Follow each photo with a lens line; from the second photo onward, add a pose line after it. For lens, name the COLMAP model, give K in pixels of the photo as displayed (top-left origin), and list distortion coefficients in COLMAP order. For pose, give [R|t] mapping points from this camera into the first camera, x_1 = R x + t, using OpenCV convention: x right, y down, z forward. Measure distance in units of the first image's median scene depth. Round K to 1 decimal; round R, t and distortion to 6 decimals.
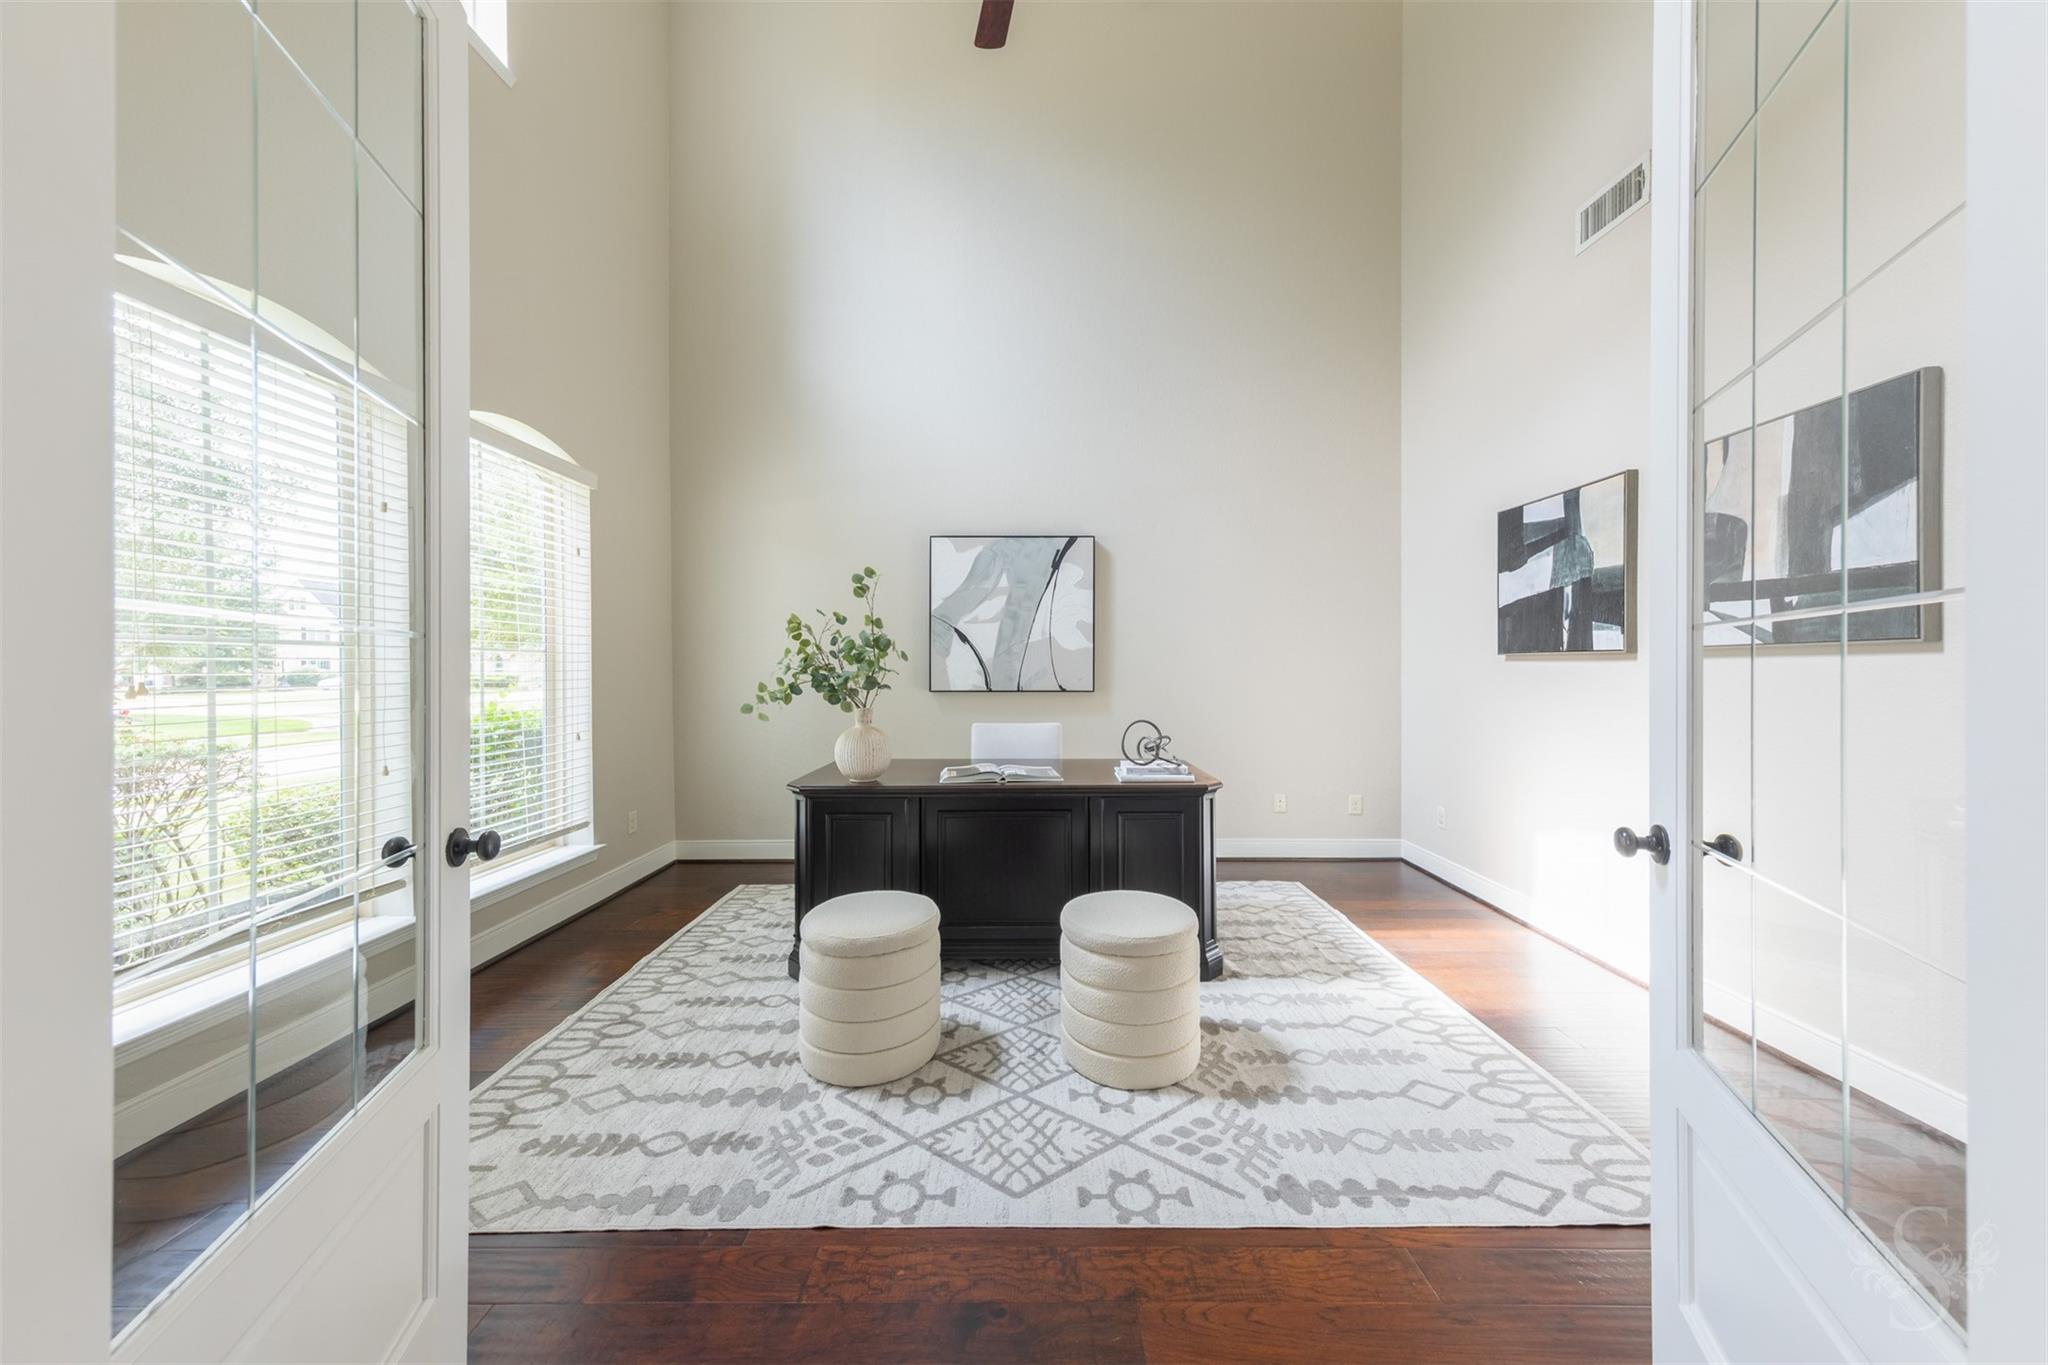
lens RADIAL K [[634.6, 0, 1029.3], [0, 634.6, 676.9], [0, 0, 1]] dist [0.009364, -0.000247]
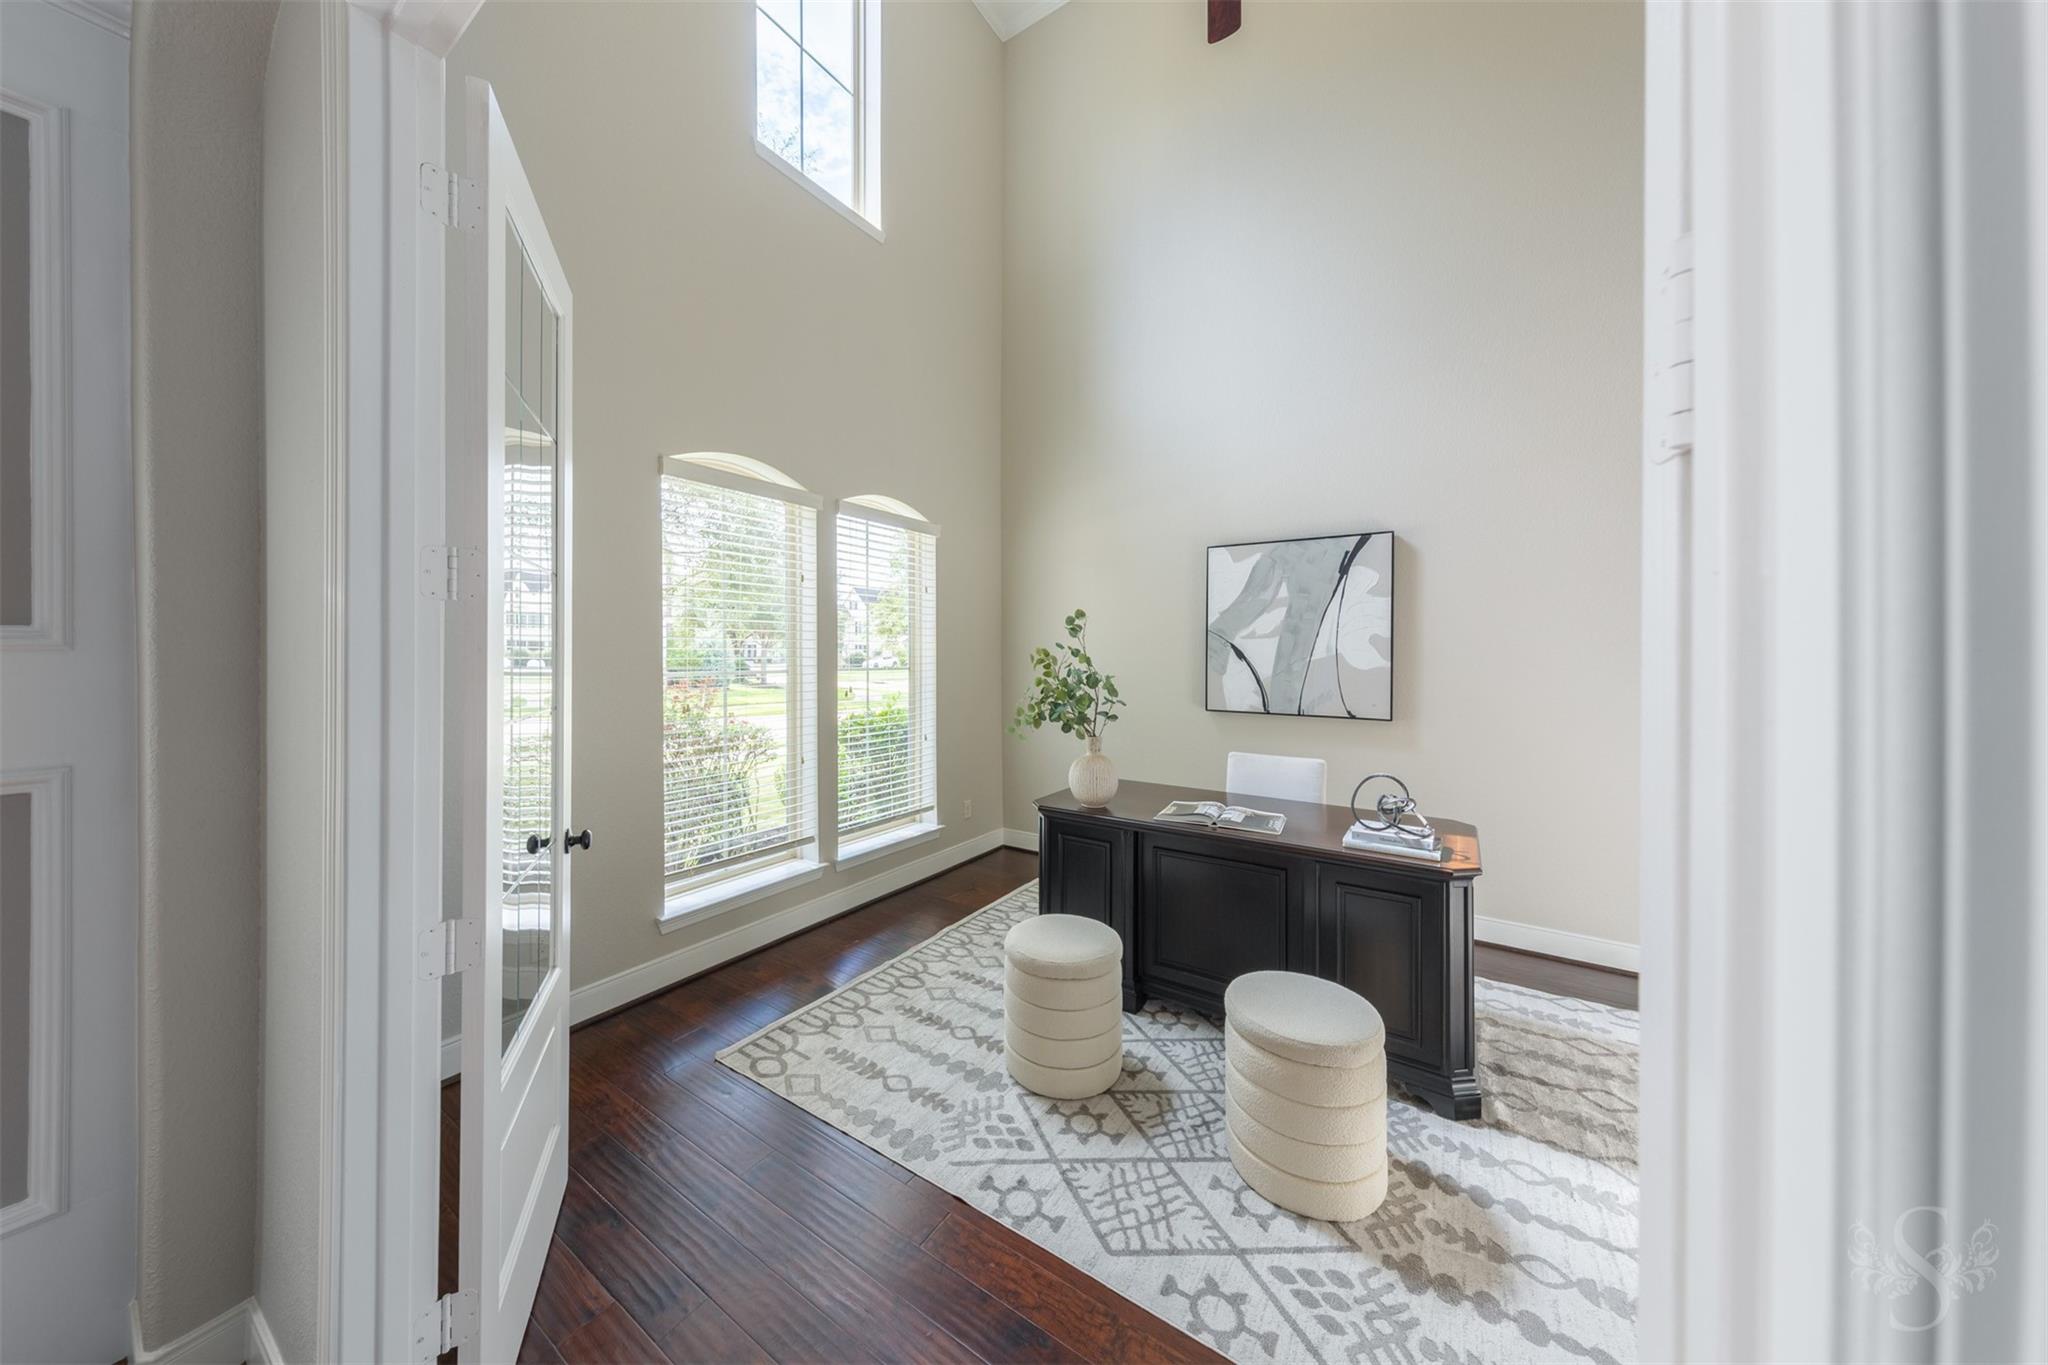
lens RADIAL K [[669.8, 0, 1019.3], [0, 669.8, 666.8], [0, 0, 1]] dist [0.008953, -0.000440]
pose [[0.831524, -0.000632, -0.555489, 0.317015], [0.004969, 0.999968, 0.006301, -0.094266], [0.555467, -0.008000, 0.831500, 0.015955]]
